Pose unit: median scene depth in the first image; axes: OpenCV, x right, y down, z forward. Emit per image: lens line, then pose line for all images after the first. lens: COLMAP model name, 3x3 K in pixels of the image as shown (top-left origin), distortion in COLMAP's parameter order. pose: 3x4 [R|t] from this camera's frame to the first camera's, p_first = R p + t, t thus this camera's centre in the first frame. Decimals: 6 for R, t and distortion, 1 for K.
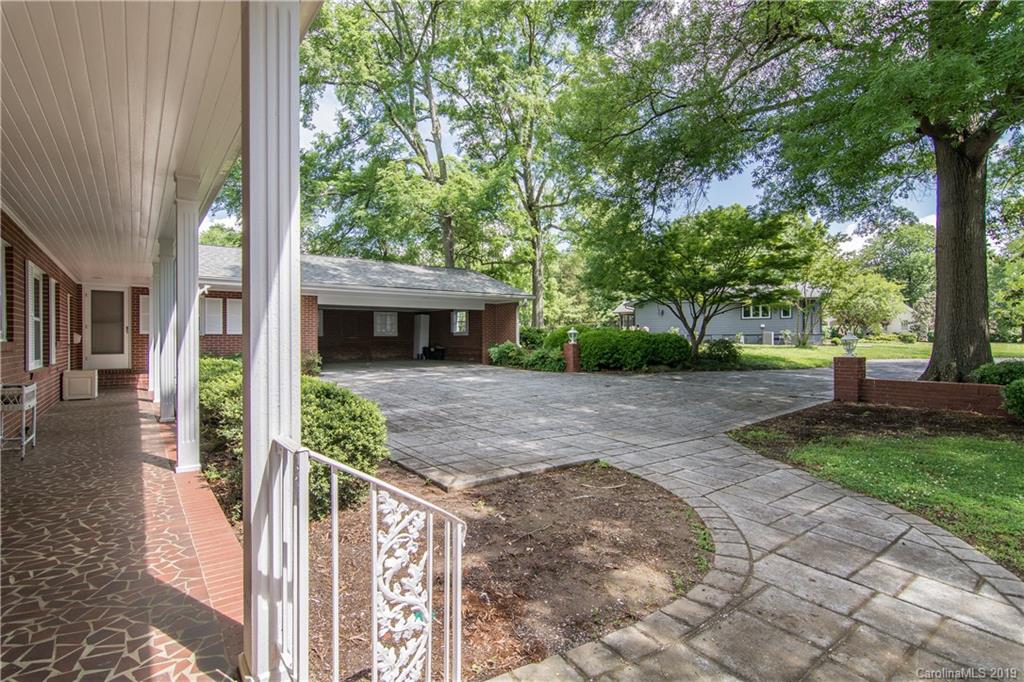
lens RADIAL K [[497.9, 0, 510.7], [0, 497.9, 342.6], [0, 0, 1]] dist [-0.010545, -0.000179]
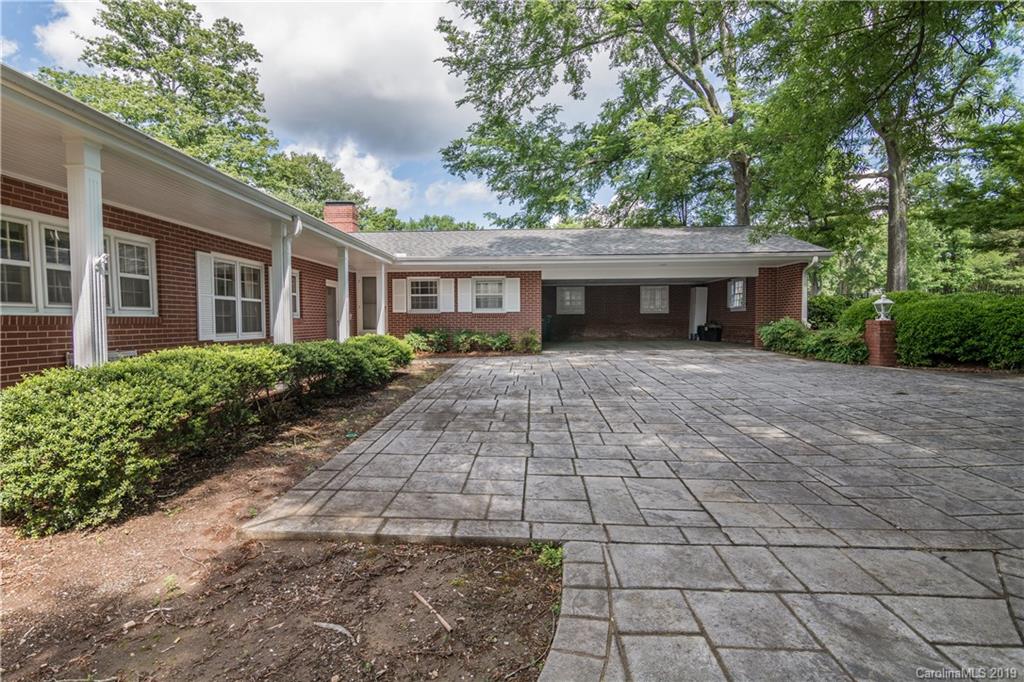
lens RADIAL K [[497.9, 0, 512.7], [0, 497.9, 340.9], [0, 0, 1]] dist [-0.010545, -0.000179]
pose [[0.766303, 0.024078, -0.642028, 0.164975], [0.000397, 0.999280, 0.037950, 0.003822], [0.642479, -0.029336, 0.765742, 0.212133]]
